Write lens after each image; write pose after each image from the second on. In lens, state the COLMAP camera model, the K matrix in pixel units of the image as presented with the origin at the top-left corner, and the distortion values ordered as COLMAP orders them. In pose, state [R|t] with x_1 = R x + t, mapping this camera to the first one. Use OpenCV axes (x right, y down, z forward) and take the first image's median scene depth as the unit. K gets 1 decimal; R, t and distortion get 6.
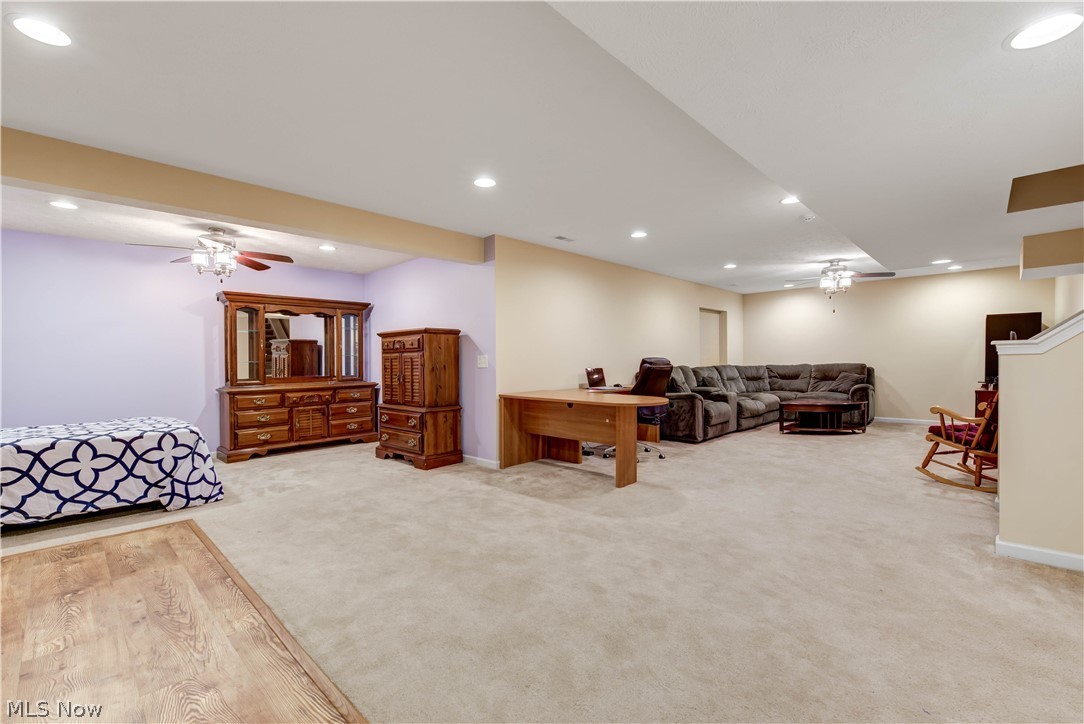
lens RADIAL K [[466.8, 0, 541.6], [0, 466.8, 367.1], [0, 0, 1]] dist [-0.013610, -0.000232]
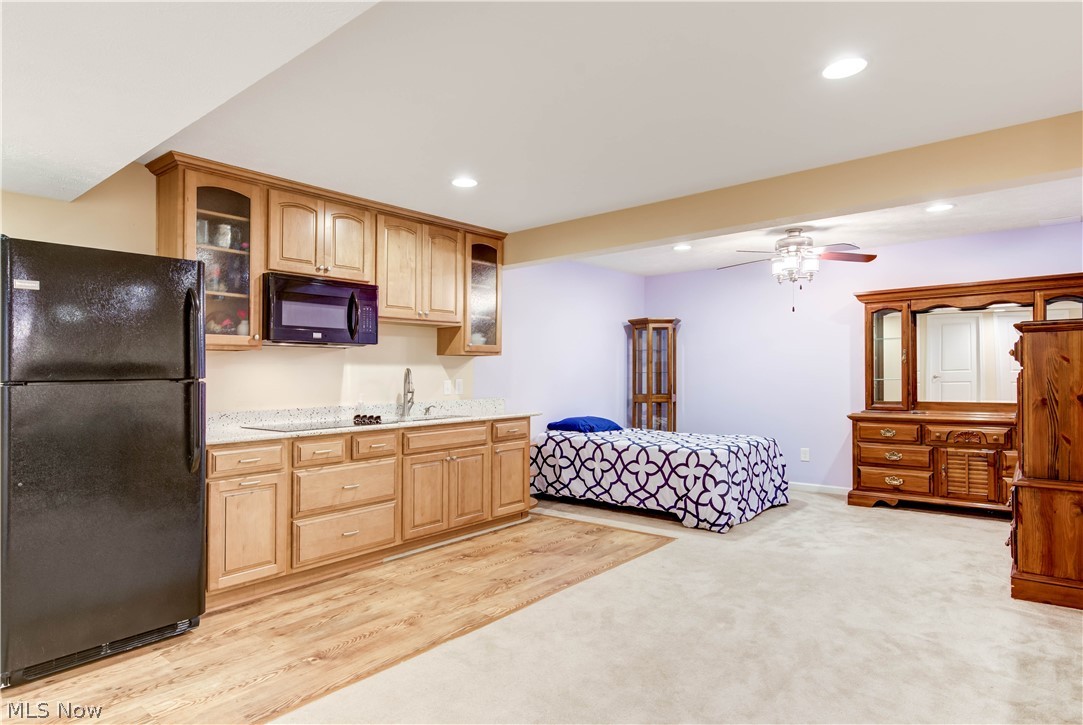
lens RADIAL K [[607.2, 0, 541.5], [0, 607.2, 362.5], [0, 0, 1]] dist [0.001042, 0.031059]
pose [[0.068425, -0.013809, -0.997561, 0.583169], [-0.005621, 0.999883, -0.014226, -0.038736], [0.997640, 0.006580, 0.068339, 0.634266]]
